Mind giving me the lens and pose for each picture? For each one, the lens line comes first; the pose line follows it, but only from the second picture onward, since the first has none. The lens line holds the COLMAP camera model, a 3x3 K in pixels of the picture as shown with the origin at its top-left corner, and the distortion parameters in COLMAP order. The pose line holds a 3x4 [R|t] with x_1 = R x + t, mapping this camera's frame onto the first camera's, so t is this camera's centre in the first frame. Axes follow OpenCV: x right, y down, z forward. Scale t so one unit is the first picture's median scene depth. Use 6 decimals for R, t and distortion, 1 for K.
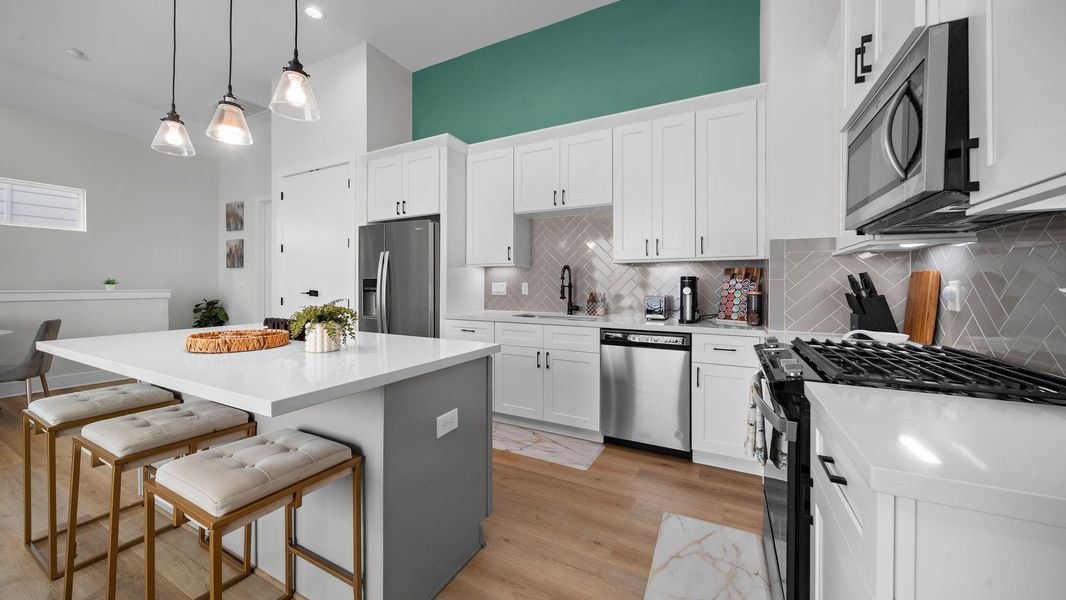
lens RADIAL K [[380.4, 0, 535.7], [0, 380.4, 286.4], [0, 0, 1]] dist [-0.000118, -0.000133]
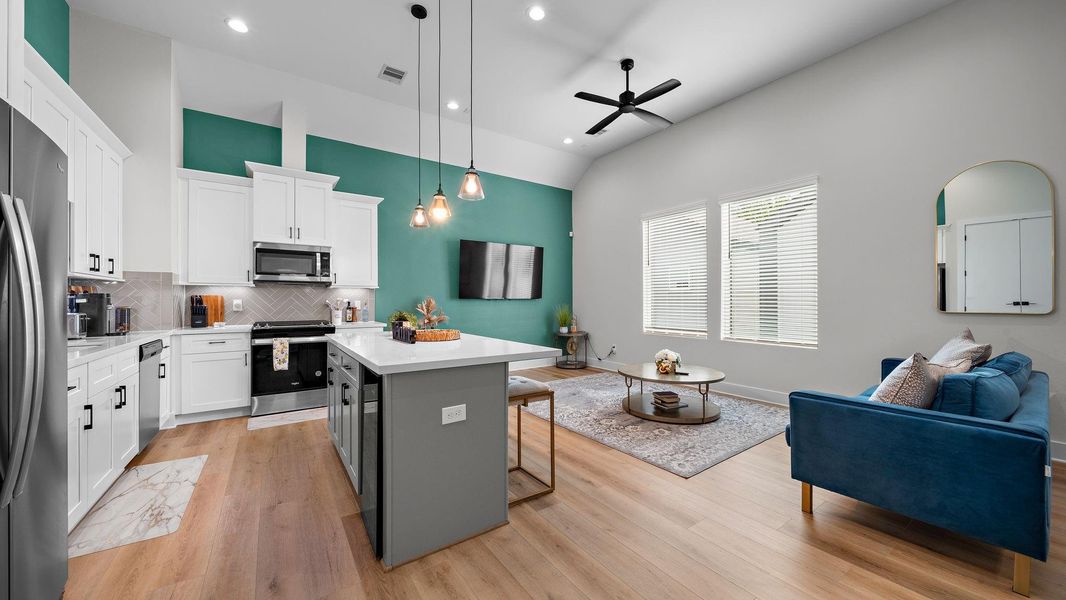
lens RADIAL K [[377.8, 0, 532.1], [0, 377.8, 298.1], [0, 0, 1]] dist [-0.001282, -0.000280]
pose [[-0.882879, 0.001743, 0.469597, -1.240731], [-0.000177, 0.999992, -0.004044, -0.009834], [-0.469600, -0.003654, -0.882872, 1.453647]]
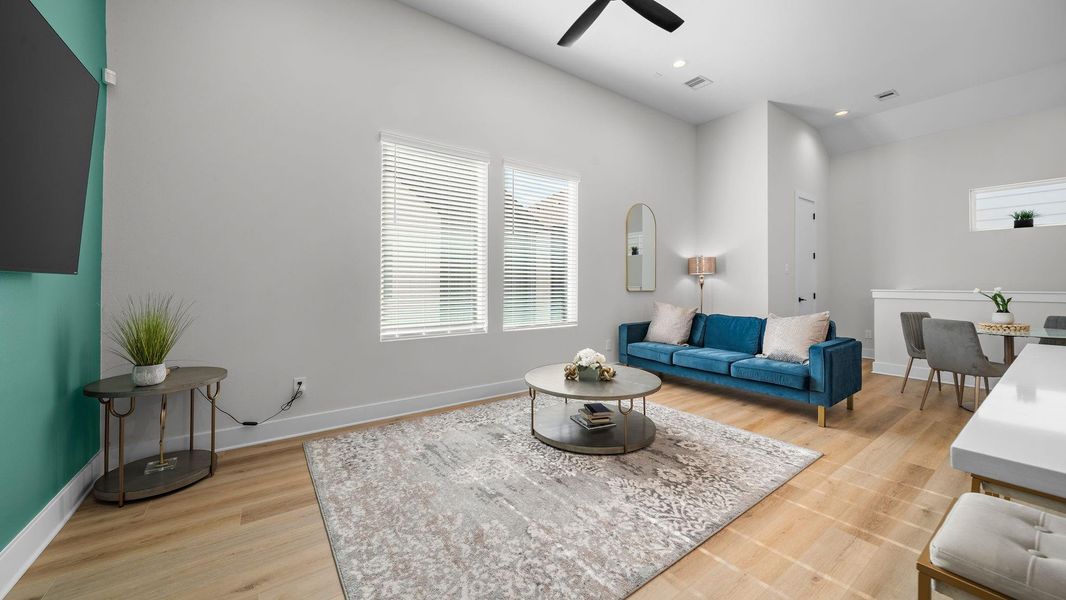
lens RADIAL K [[382.2, 0, 532.0], [0, 382.2, 280.7], [0, 0, 1]] dist [-0.001071, -0.000219]
pose [[-0.460350, -0.010050, -0.887681, 0.112304], [-0.004437, 0.999949, -0.009020, -0.002035], [0.887726, -0.000214, -0.460371, 0.208246]]
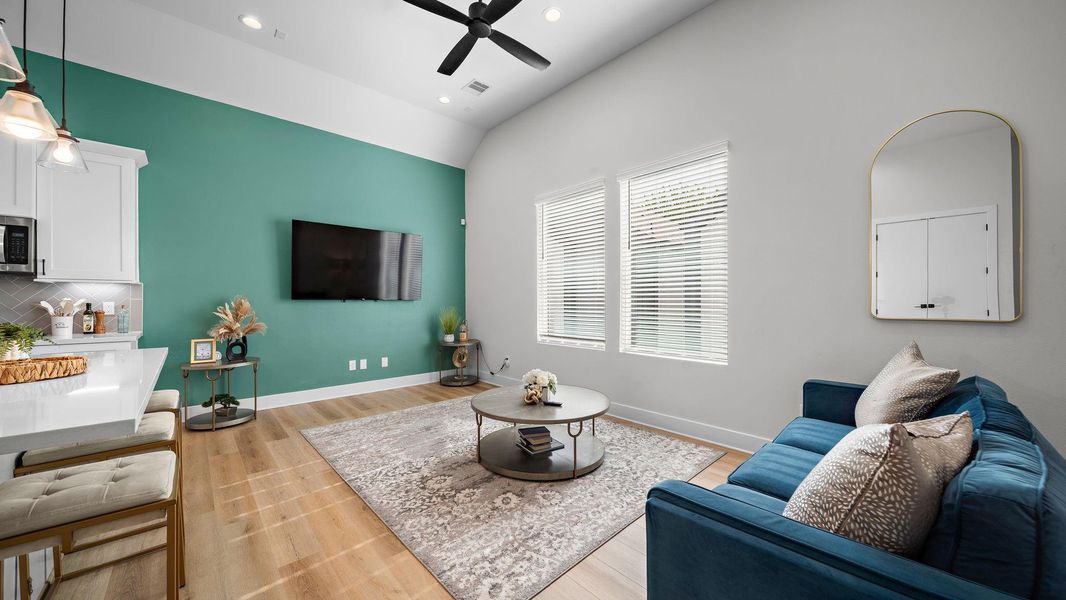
lens RADIAL K [[375.5, 0, 533.0], [0, 375.5, 300.0], [0, 0, 1]] dist [-0.001824, -0.000666]
pose [[-0.939752, -0.000597, 0.341856, -1.370386], [-0.002001, 0.999991, -0.003755, -0.008209], [-0.341850, -0.004213, -0.939745, 0.886730]]
